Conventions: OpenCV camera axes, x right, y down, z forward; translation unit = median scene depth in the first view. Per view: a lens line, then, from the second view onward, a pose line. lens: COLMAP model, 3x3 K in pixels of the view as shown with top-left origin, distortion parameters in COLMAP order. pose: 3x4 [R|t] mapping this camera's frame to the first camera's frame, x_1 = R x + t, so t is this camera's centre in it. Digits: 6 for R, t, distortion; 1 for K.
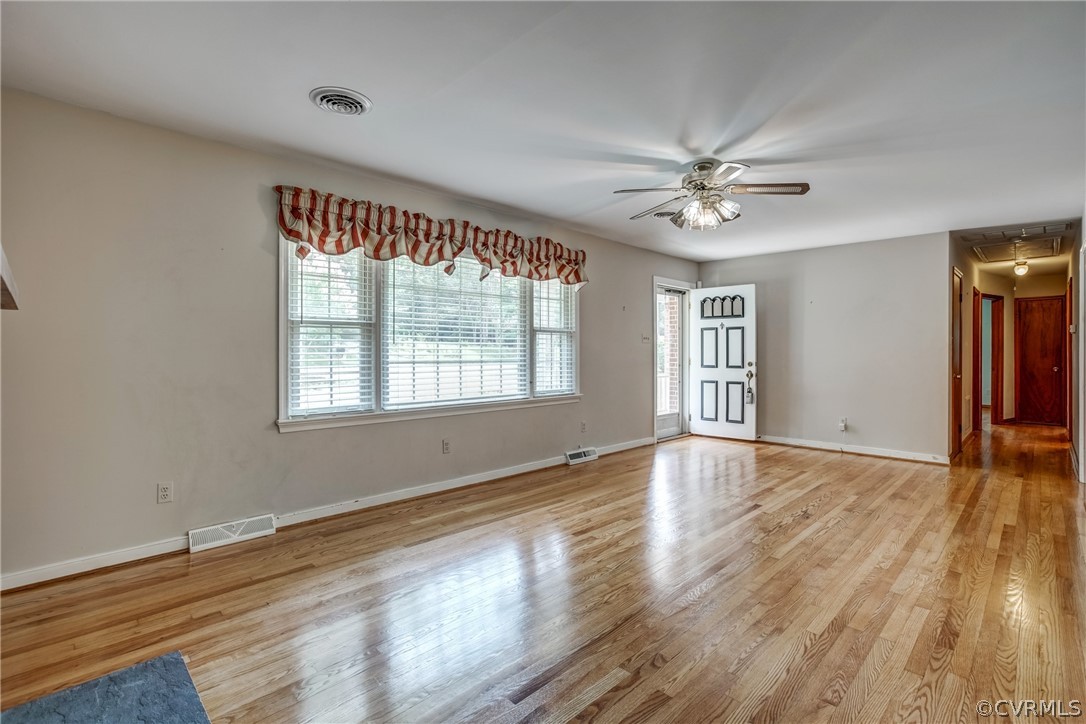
lens RADIAL K [[504.4, 0, 540.8], [0, 504.4, 350.8], [0, 0, 1]] dist [-0.024387, 0.008625]
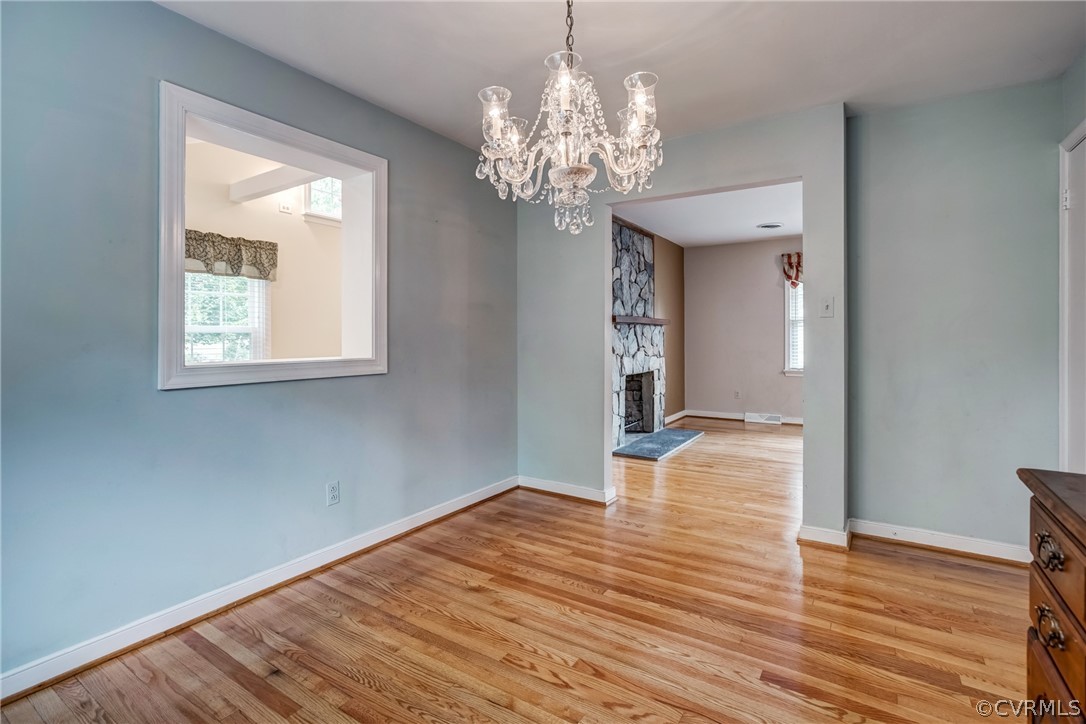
lens RADIAL K [[504.4, 0, 531.9], [0, 504.4, 341.1], [0, 0, 1]] dist [-0.024387, 0.008625]
pose [[0.210166, 0.003728, -0.977659, 1.069970], [0.006388, 0.999966, 0.005186, 0.005527], [0.977645, -0.007335, 0.210135, -0.363622]]
